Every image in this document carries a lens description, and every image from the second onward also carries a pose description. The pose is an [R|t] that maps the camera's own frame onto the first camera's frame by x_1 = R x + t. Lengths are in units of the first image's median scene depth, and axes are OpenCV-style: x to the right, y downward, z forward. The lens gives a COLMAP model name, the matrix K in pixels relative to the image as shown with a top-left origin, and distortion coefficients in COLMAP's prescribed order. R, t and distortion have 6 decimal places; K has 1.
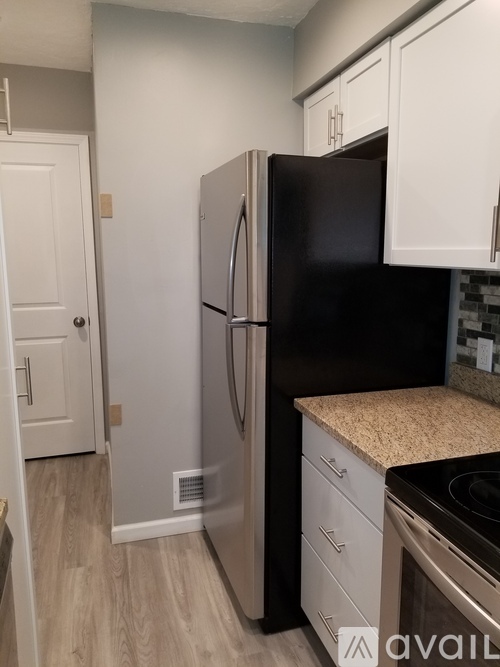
lens RADIAL K [[524.7, 0, 260.1], [0, 524.7, 330.6], [0, 0, 1]] dist [0.060968, -0.077149]
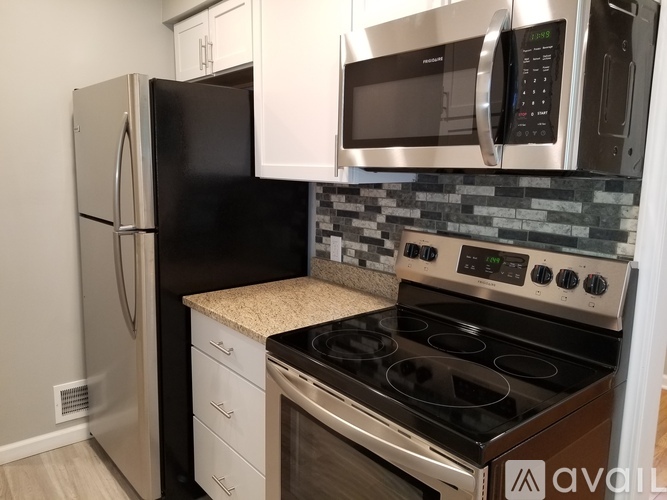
lens RADIAL K [[524.7, 0, 330.9], [0, 524.7, 247.1], [0, 0, 1]] dist [0.060968, -0.077149]
pose [[0.928325, -0.044998, 0.369036, -0.052456], [0.042033, 0.998987, 0.016075, 0.019653], [-0.369385, 0.000589, 0.929276, -0.167723]]
